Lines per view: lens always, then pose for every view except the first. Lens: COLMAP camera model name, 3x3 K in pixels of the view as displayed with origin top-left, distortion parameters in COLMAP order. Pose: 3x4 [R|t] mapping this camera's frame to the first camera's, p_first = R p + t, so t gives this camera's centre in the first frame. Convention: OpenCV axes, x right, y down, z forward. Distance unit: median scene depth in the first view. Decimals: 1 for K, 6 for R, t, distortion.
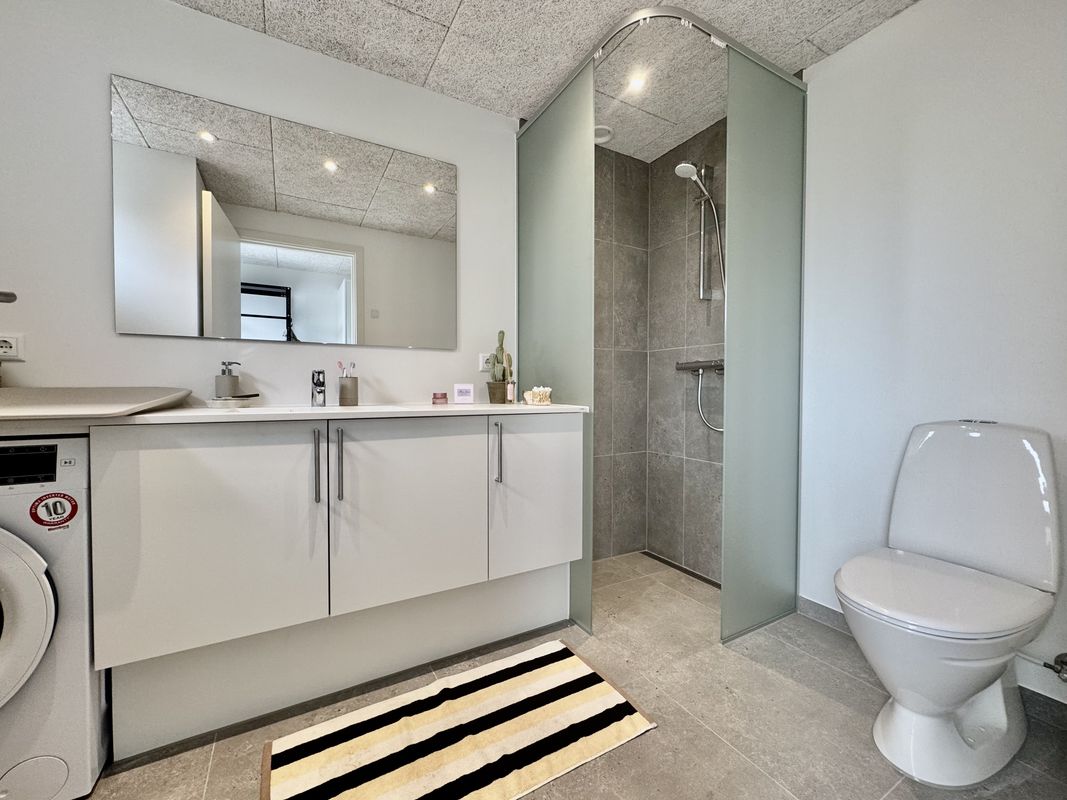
lens RADIAL K [[432.2, 0, 533.5], [0, 432.2, 399.6], [0, 0, 1]] dist [-0.001391, 0.000254]
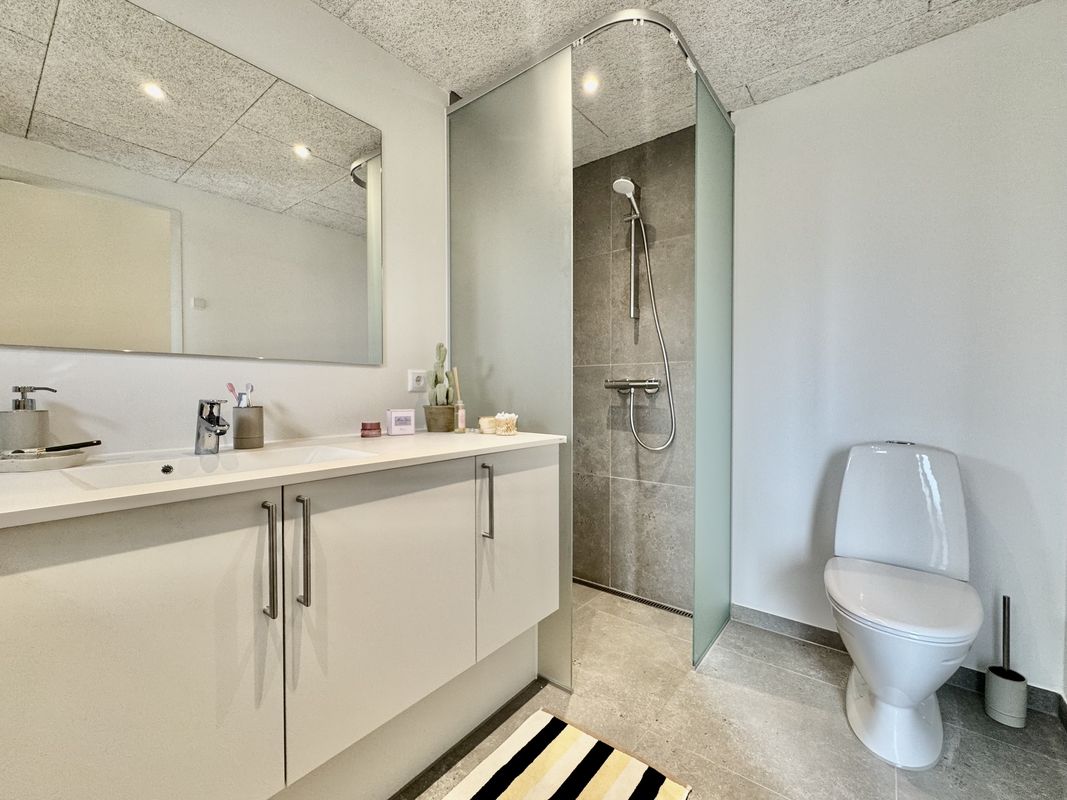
lens RADIAL K [[447.6, 0, 530.8], [0, 447.6, 399.8], [0, 0, 1]] dist [-0.000837, -0.000257]
pose [[0.927169, -0.009169, 0.374532, -0.252841], [0.011483, 0.999926, -0.003947, -0.049346], [-0.374469, 0.007960, 0.927205, 0.157006]]
